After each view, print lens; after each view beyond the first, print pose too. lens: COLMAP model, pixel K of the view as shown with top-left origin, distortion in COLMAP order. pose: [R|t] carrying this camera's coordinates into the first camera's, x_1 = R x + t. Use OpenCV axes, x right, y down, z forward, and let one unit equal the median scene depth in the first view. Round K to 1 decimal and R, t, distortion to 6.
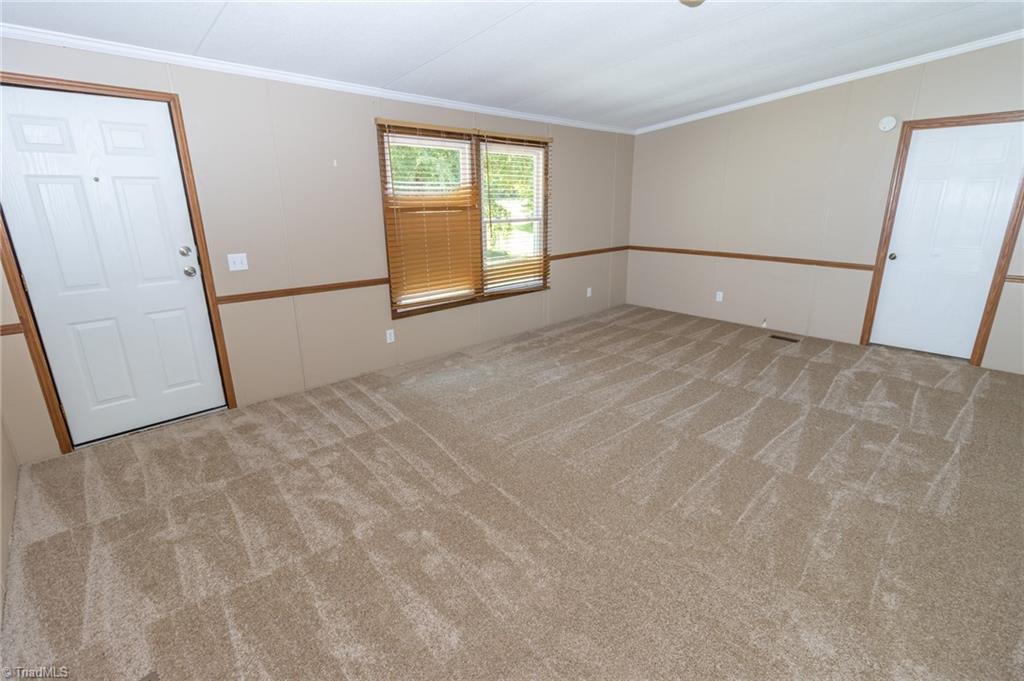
lens RADIAL K [[473.2, 0, 510.2], [0, 473.2, 331.0], [0, 0, 1]] dist [-0.001181, -0.000149]
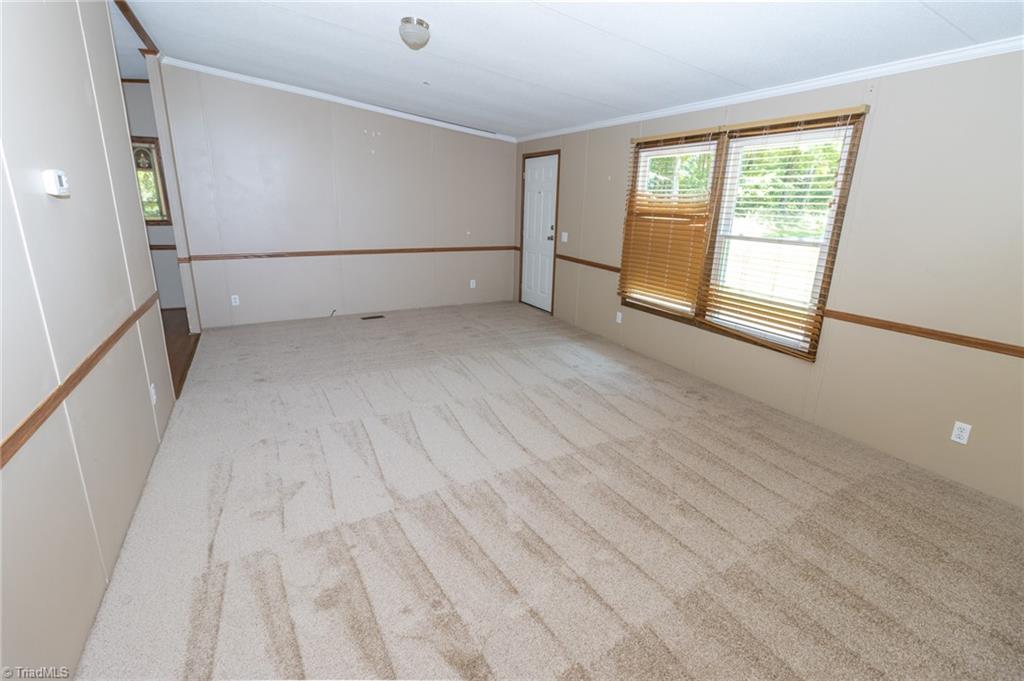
lens RADIAL K [[473.2, 0, 510.2], [0, 473.2, 331.0], [0, 0, 1]] dist [-0.001181, -0.000149]
pose [[-0.273684, 0.253880, -0.927708, 0.918657], [-0.284834, 0.899876, 0.330293, -0.268566], [0.918677, 0.354639, -0.173967, 0.934287]]
